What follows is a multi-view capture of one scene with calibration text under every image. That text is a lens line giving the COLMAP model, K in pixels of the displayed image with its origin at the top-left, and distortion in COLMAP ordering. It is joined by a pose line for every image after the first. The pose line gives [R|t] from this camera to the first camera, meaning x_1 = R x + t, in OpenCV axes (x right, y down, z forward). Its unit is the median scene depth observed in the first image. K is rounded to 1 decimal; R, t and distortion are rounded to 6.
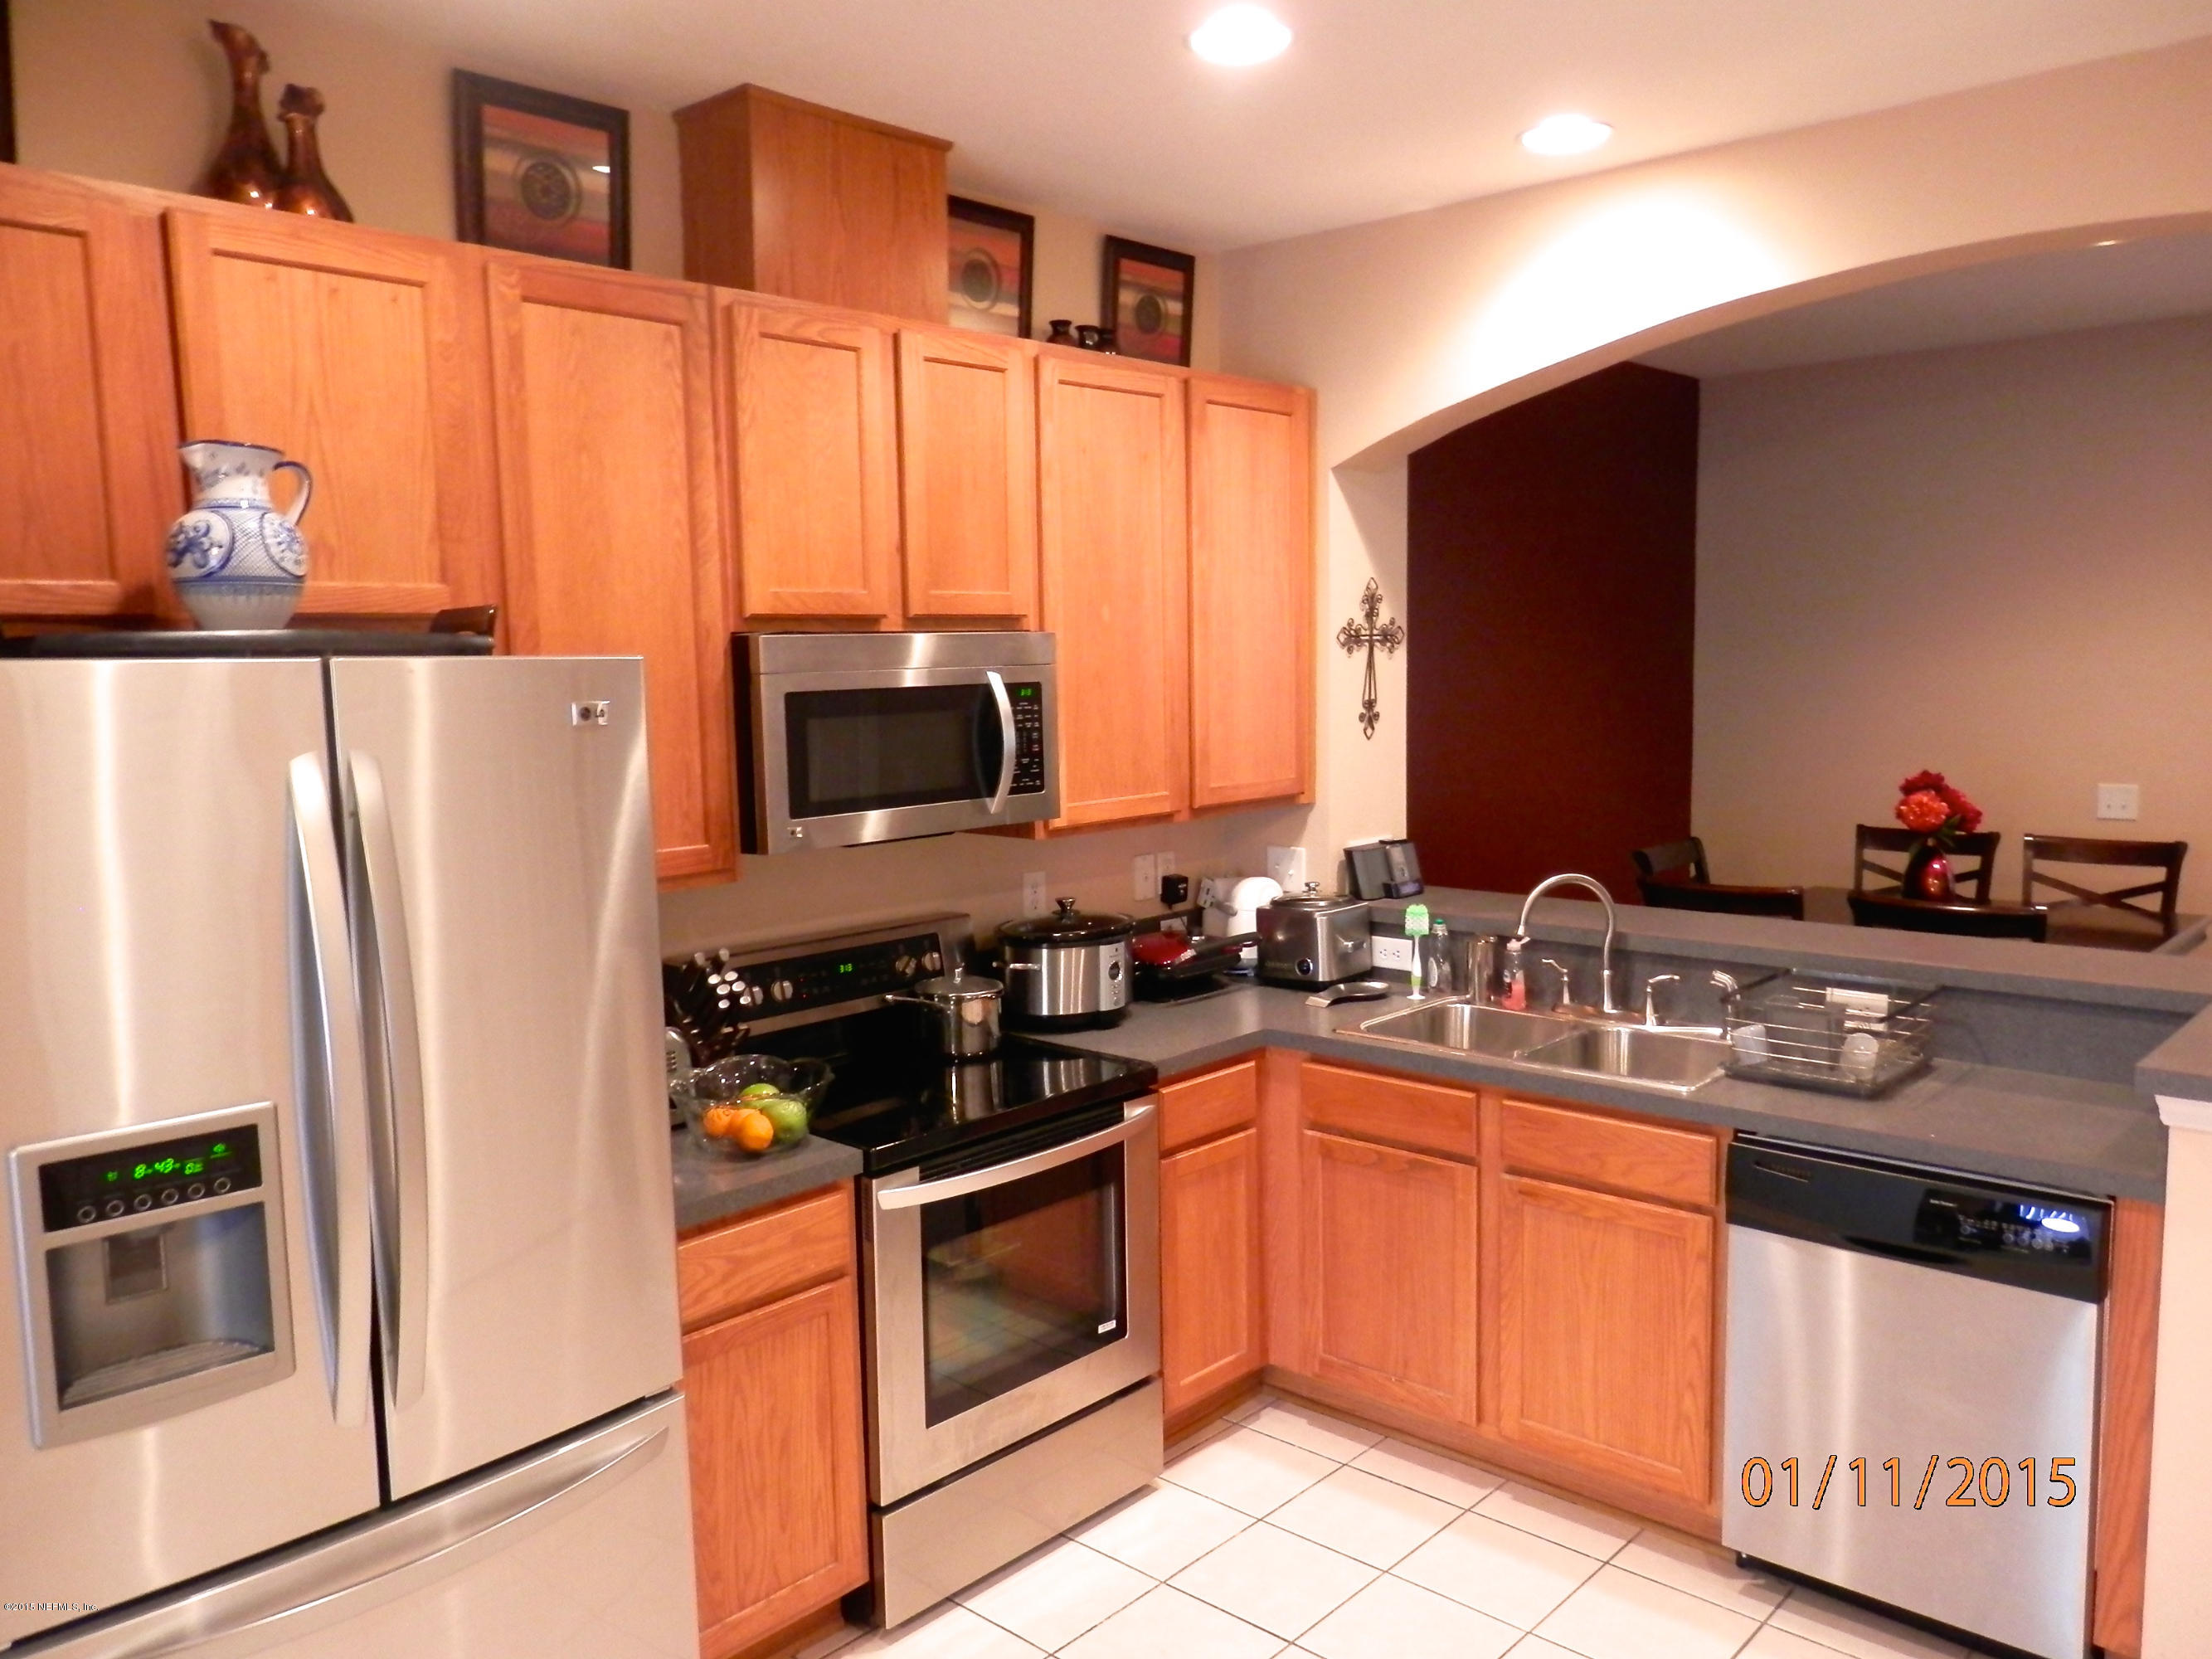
lens RADIAL K [[1627.9, 0, 1117.3], [0, 1627.9, 819.1], [0, 0, 1]] dist [0.002164, 0.006526]
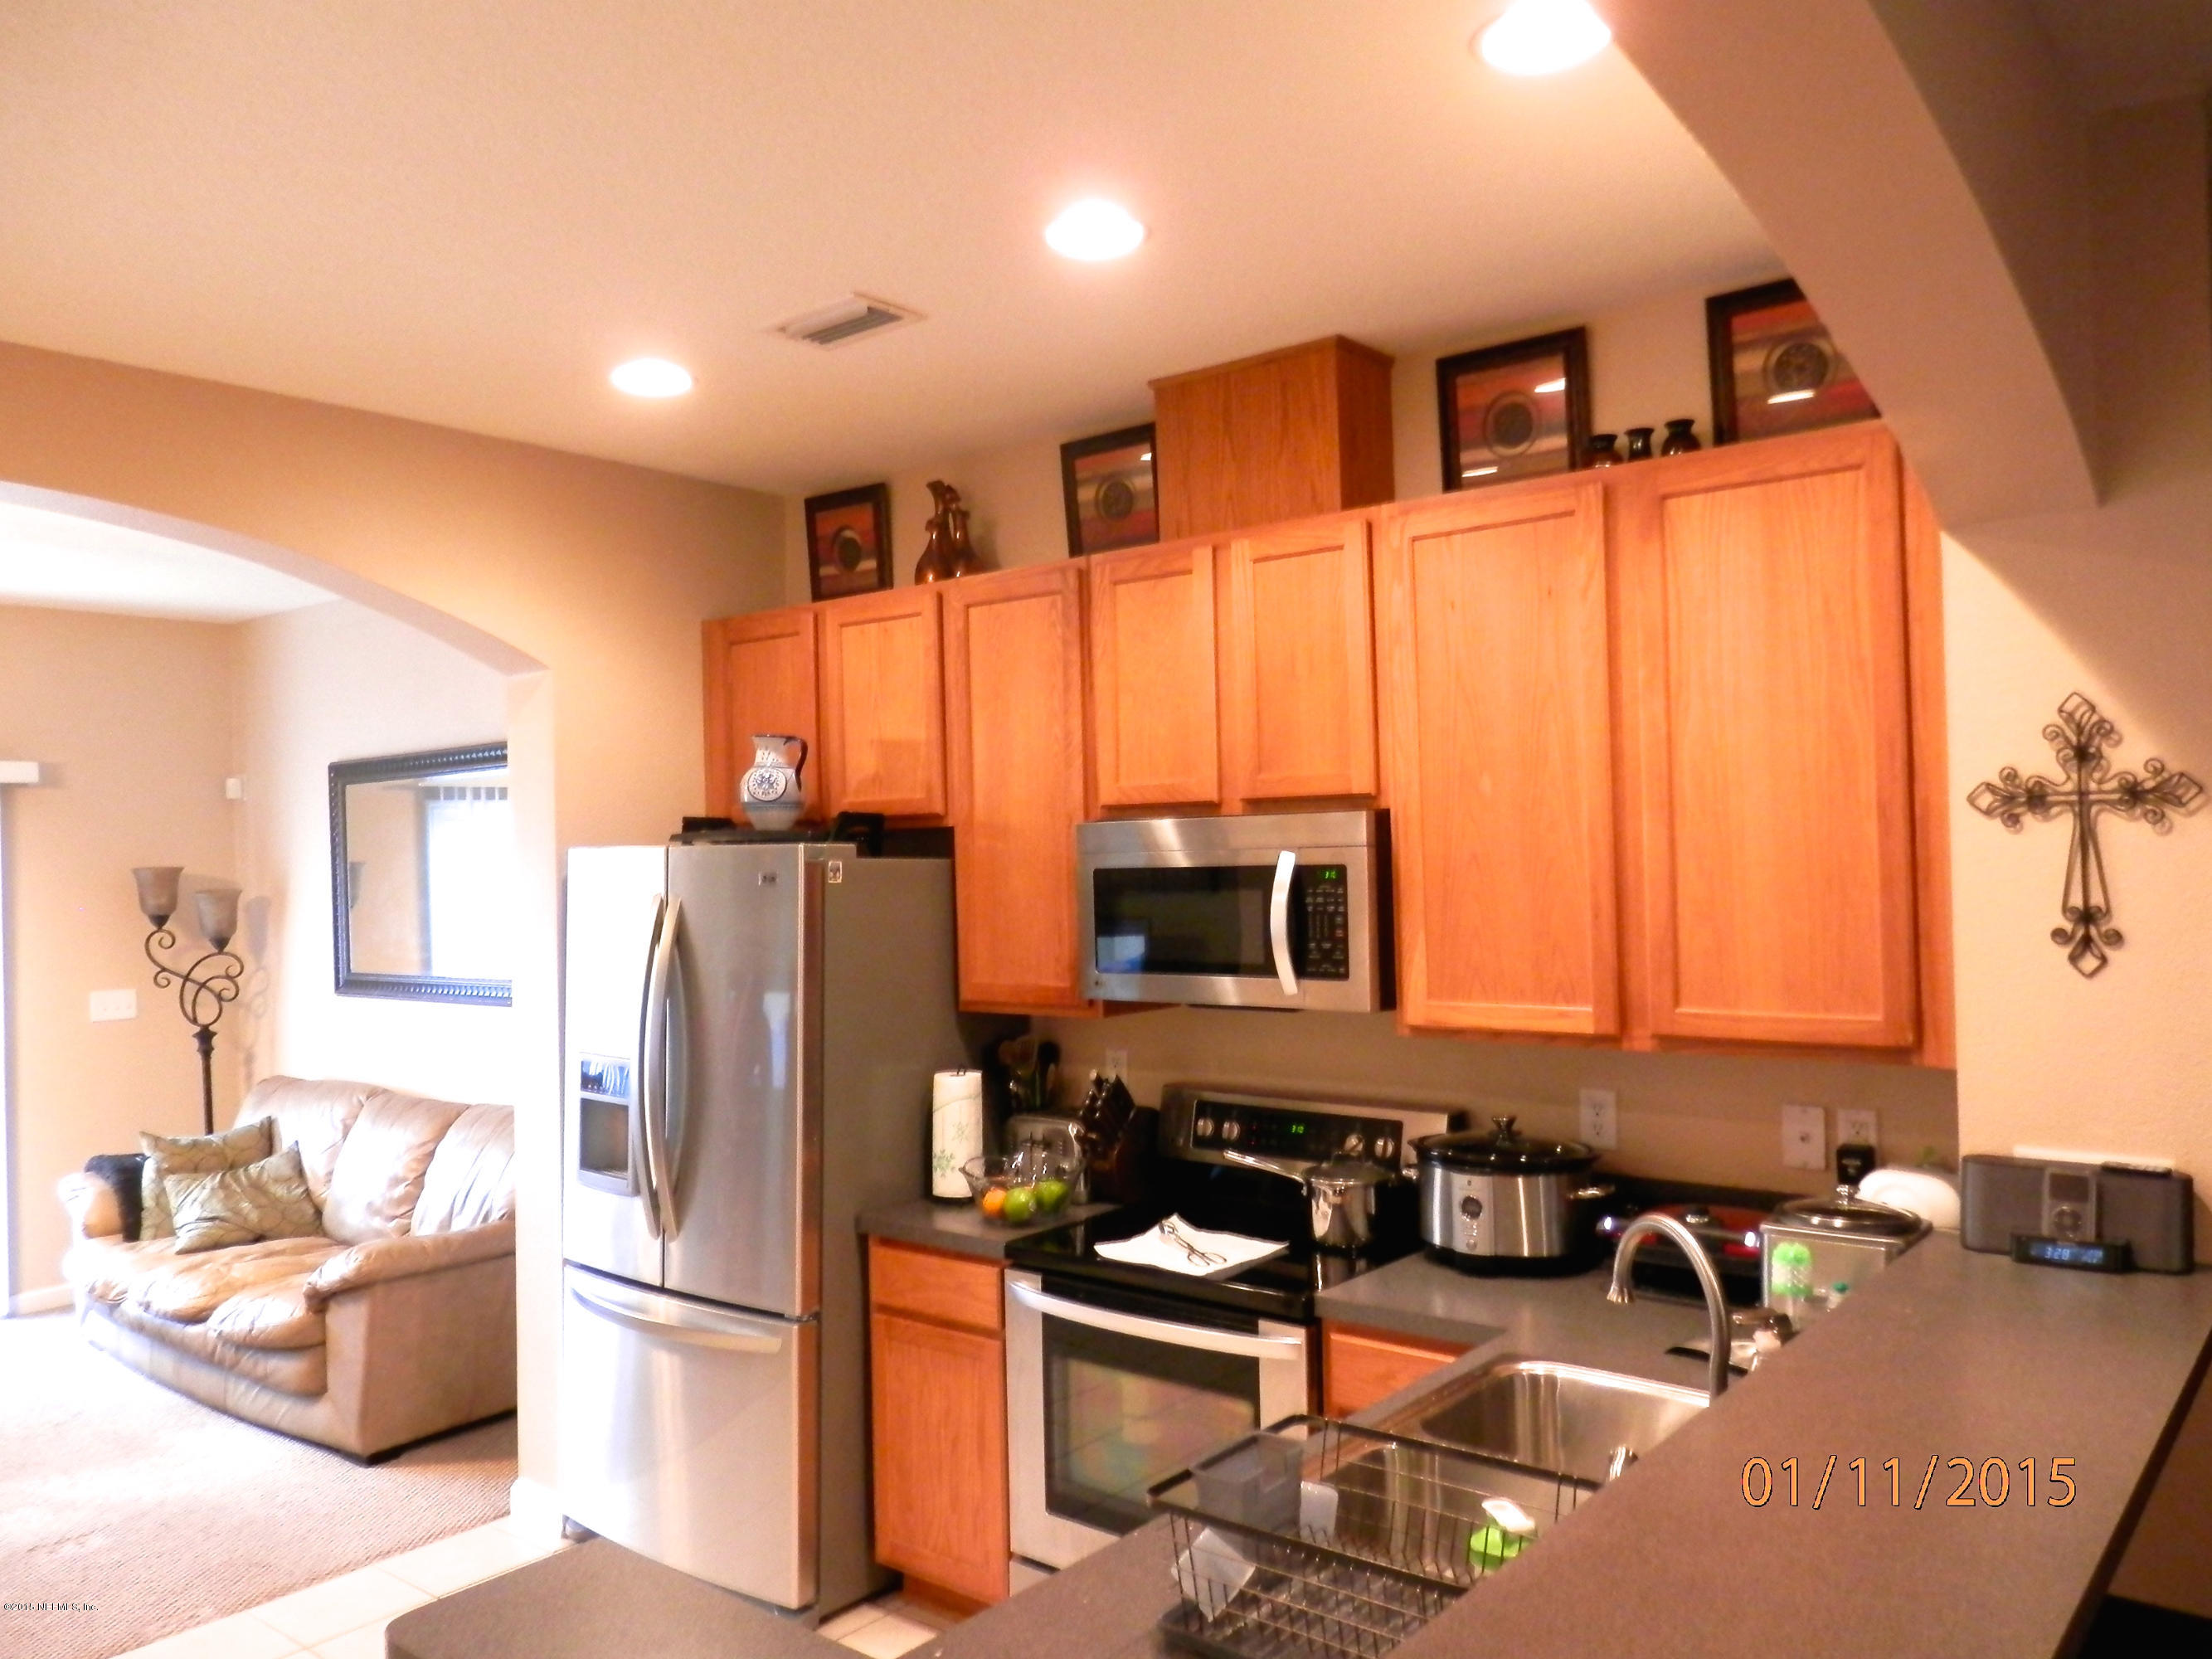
lens RADIAL K [[1627.9, 0, 1117.3], [0, 1627.9, 819.1], [0, 0, 1]] dist [0.002164, 0.006526]
pose [[0.079469, -0.000959, -0.996837, 0.879382], [-0.080545, 0.996724, -0.007380, -0.091930], [0.993578, 0.080877, 0.079131, 0.785280]]
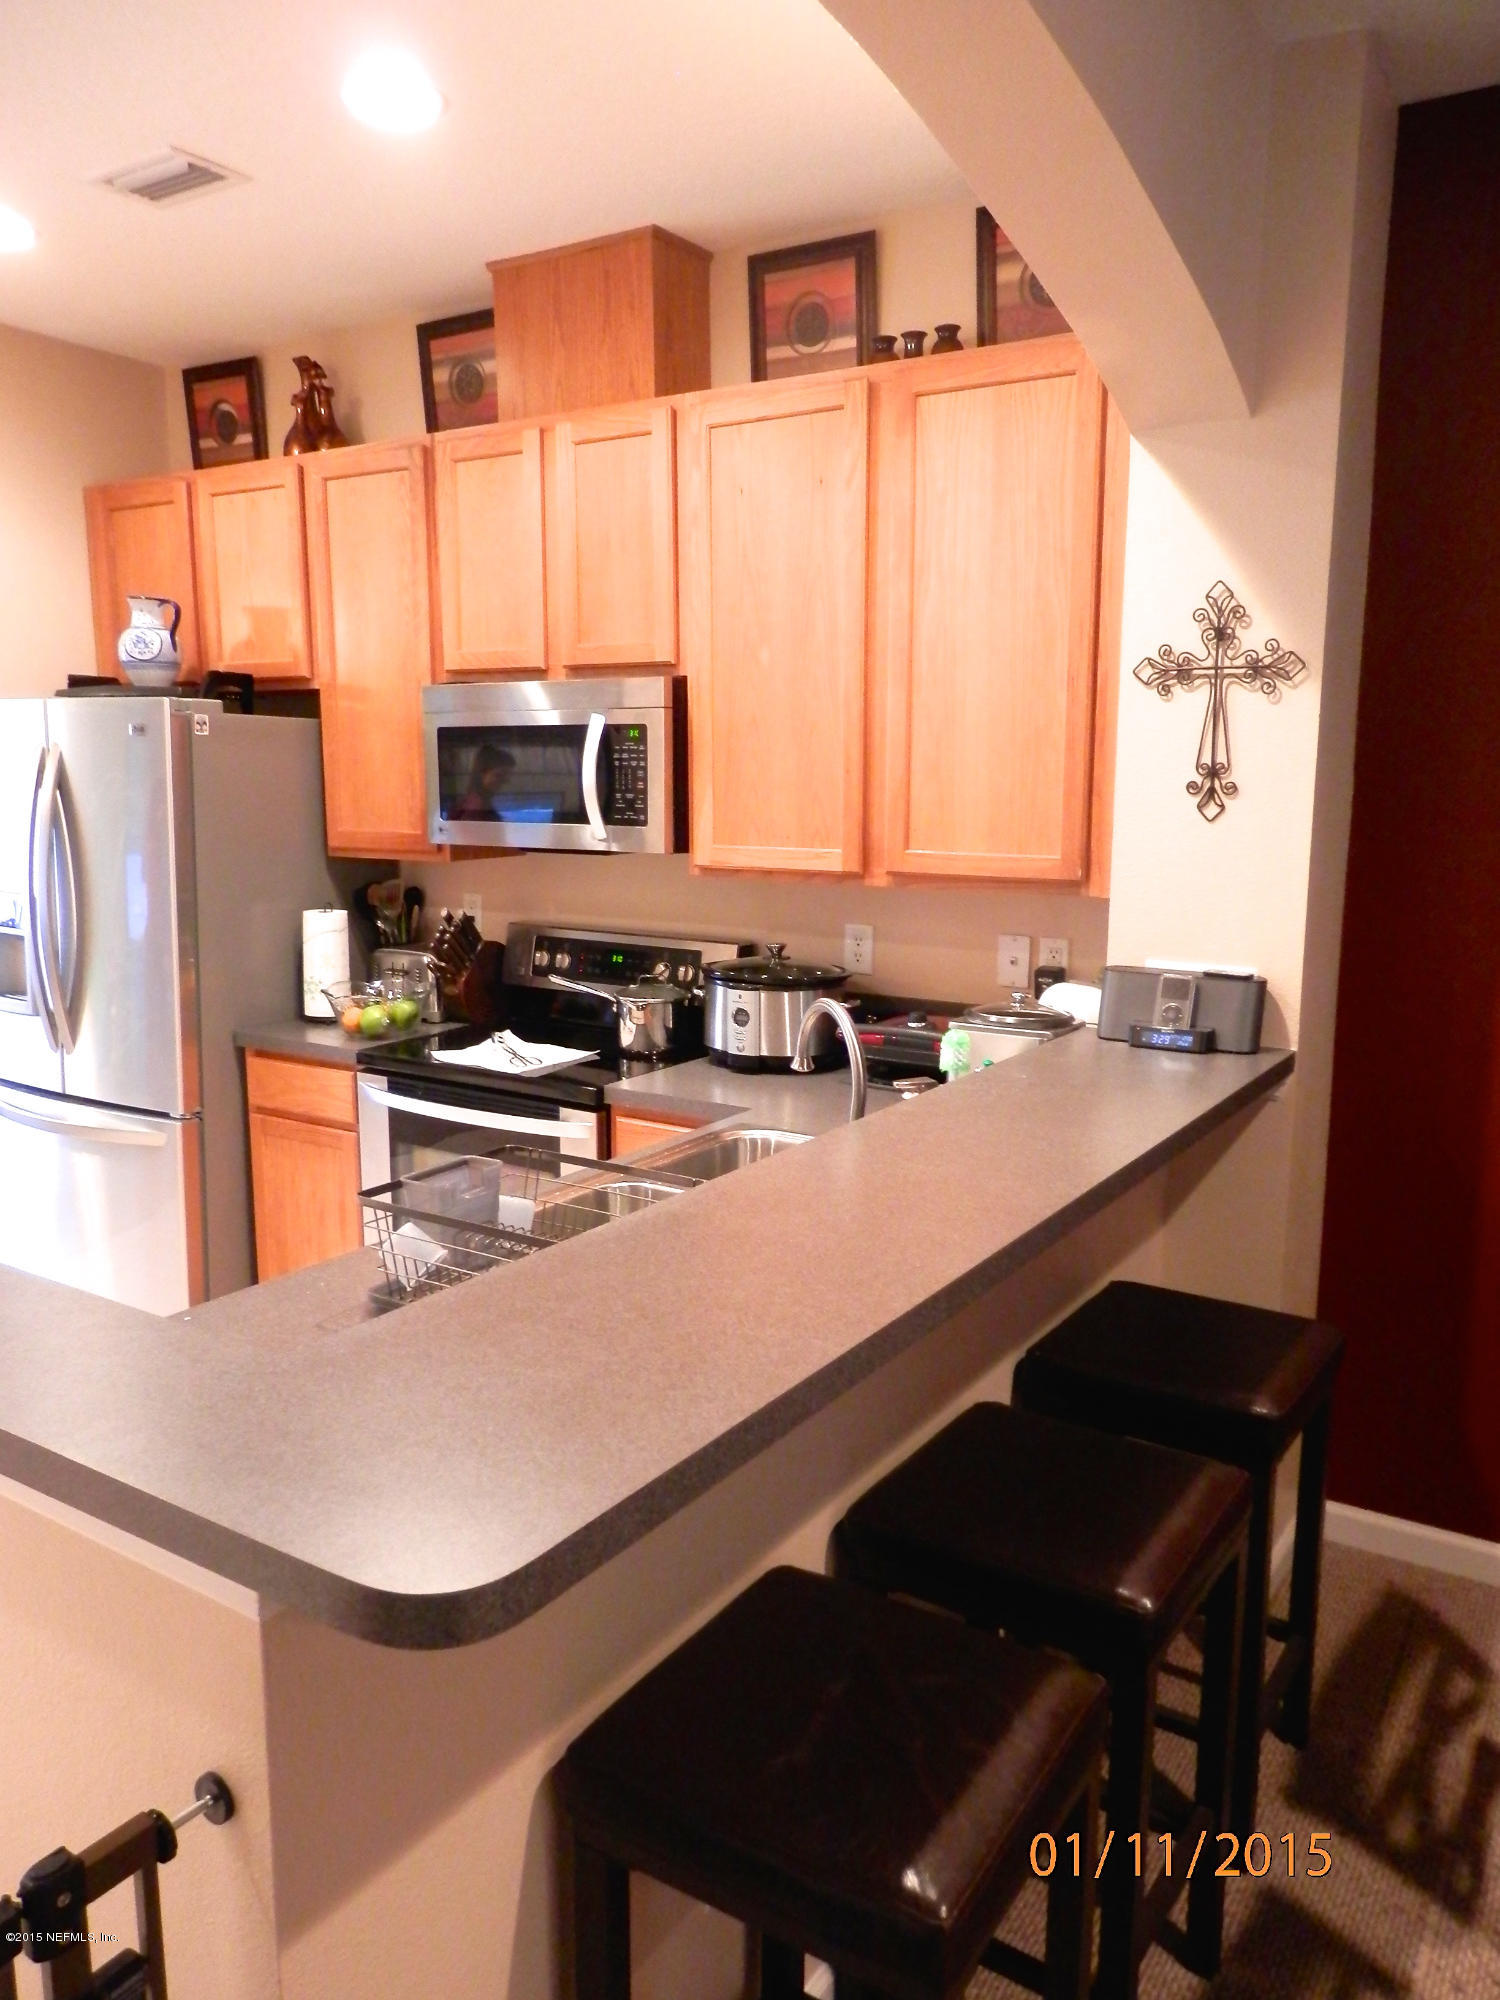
lens RADIAL K [[1471.8, 0, 750.0], [0, 1471.8, 1000.0], [0, 0, 1]] dist [0.002164, 0.006526]
pose [[0.186024, 0.181581, -0.965621, 0.936177], [-0.106509, 0.980710, 0.163900, -0.071685], [0.976755, 0.072358, 0.201776, 0.876921]]
